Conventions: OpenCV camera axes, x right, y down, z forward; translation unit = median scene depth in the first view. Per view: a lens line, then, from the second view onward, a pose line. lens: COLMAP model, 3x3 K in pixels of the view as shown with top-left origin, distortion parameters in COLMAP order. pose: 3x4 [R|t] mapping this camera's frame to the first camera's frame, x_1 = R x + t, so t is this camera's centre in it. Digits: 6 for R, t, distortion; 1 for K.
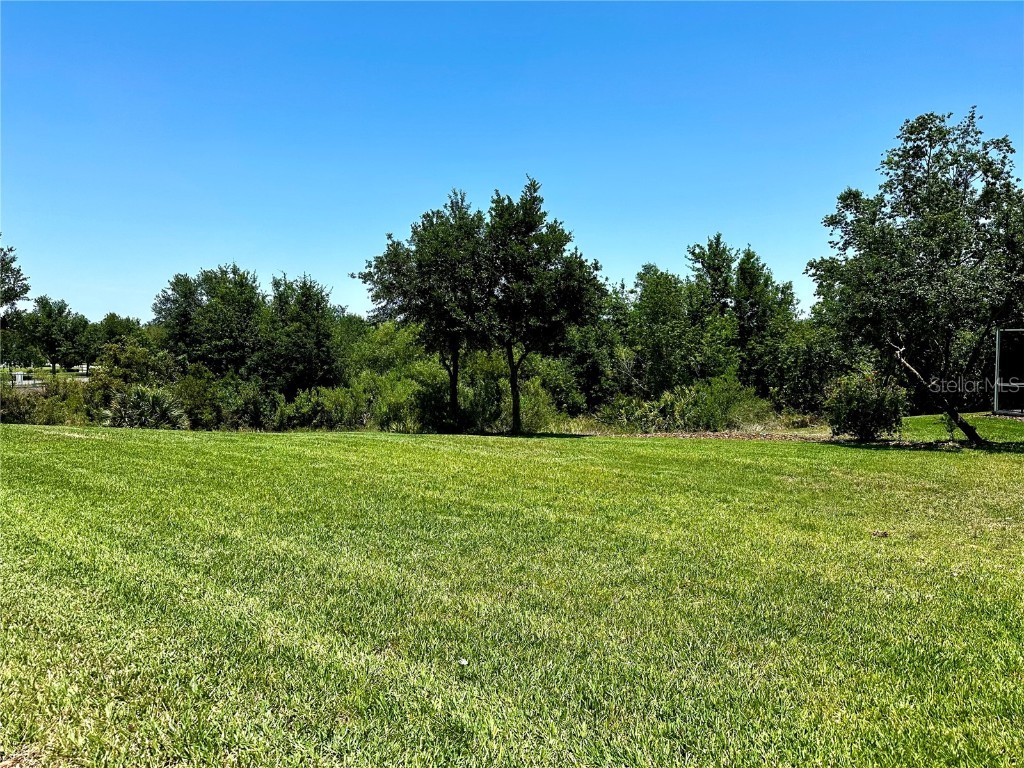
lens RADIAL K [[713.6, 0, 513.1], [0, 713.6, 391.1], [0, 0, 1]] dist [0.029504, -0.016342]
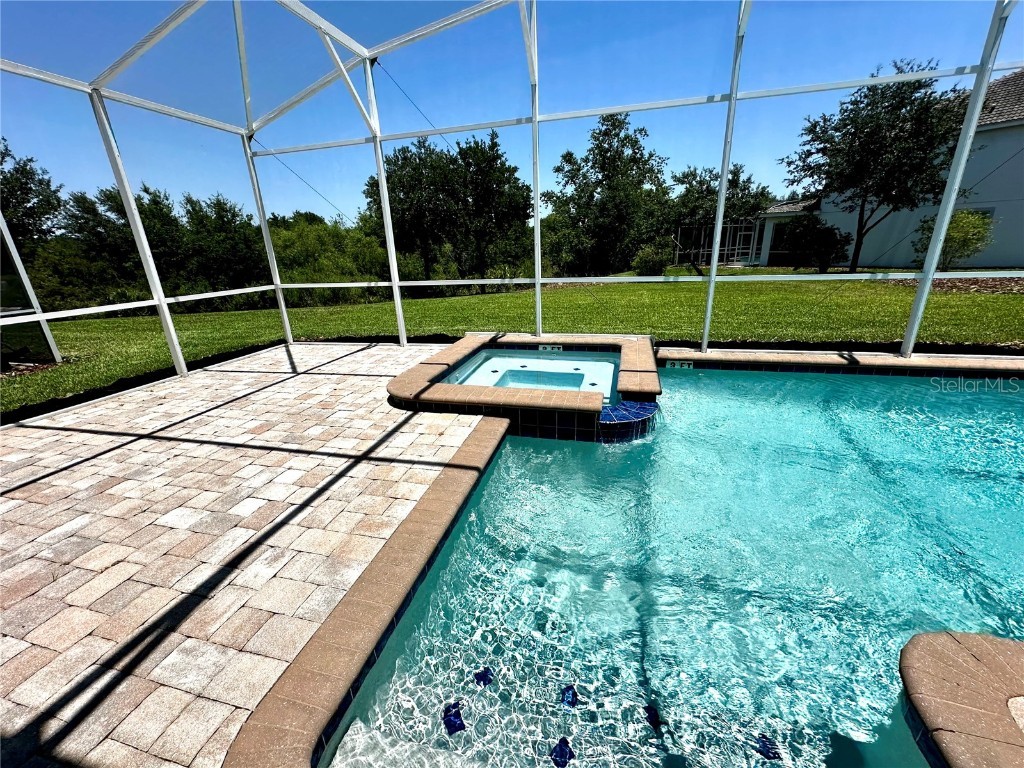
lens RADIAL K [[406.4, 0, 513.4], [0, 406.4, 381.0], [0, 0, 1]] dist [-0.001923, 0.000091]
pose [[0.871510, -0.186275, 0.453621, -0.246553], [0.066328, 0.961320, 0.267327, 0.003908], [-0.485871, -0.202890, 0.850156, 0.043382]]
